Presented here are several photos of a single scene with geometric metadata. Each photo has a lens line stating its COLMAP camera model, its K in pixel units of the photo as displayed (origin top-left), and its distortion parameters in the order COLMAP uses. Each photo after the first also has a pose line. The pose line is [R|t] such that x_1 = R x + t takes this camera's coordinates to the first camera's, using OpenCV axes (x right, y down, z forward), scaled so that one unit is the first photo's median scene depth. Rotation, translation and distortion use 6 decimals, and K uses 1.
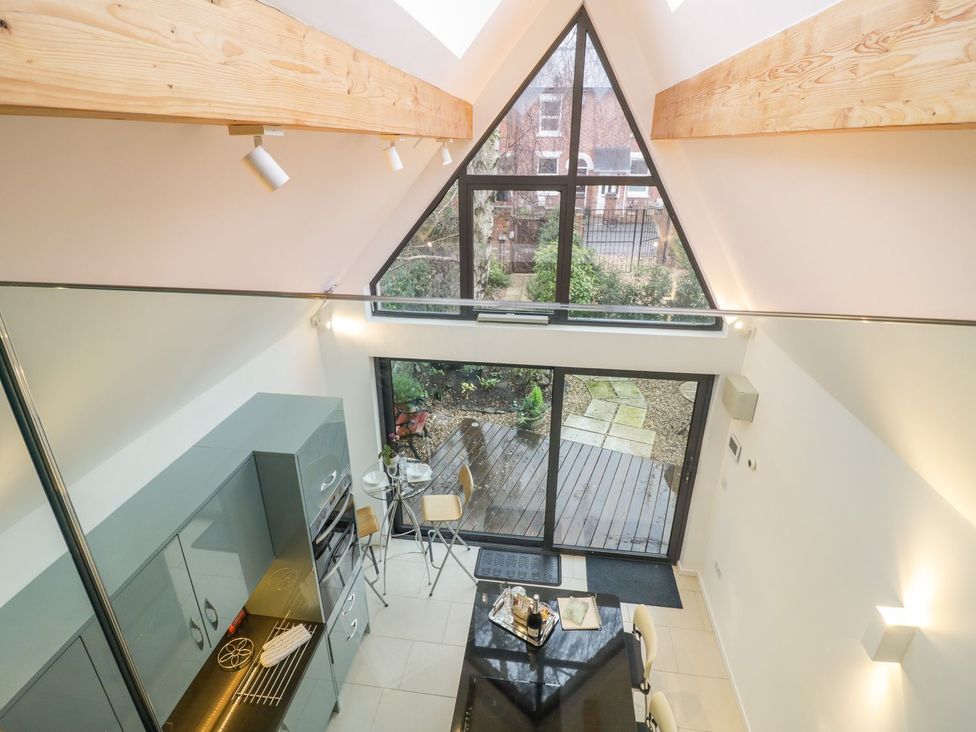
lens RADIAL K [[508.1, 0, 487.8], [0, 508.1, 360.9], [0, 0, 1]] dist [0.000396, -0.012040]
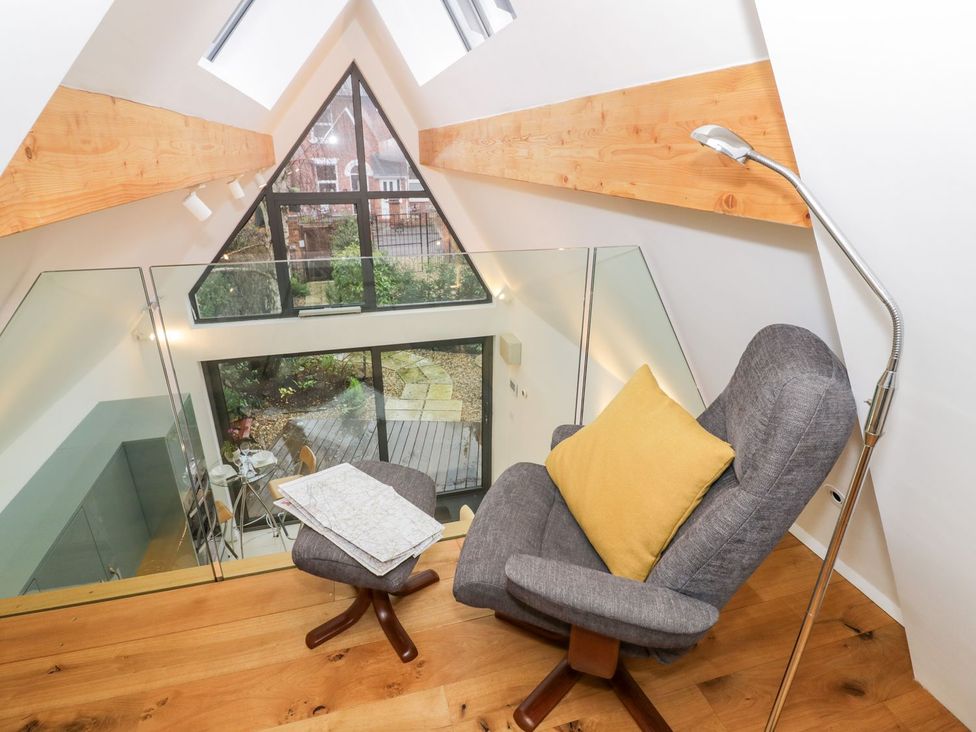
lens RADIAL K [[520.1, 0, 486.1], [0, 520.1, 361.4], [0, 0, 1]] dist [0.001020, -0.000675]
pose [[0.922458, -0.142168, 0.358971, -0.046557], [0.146942, 0.989045, 0.014102, 0.046868], [-0.357043, 0.039740, 0.933242, -0.178417]]
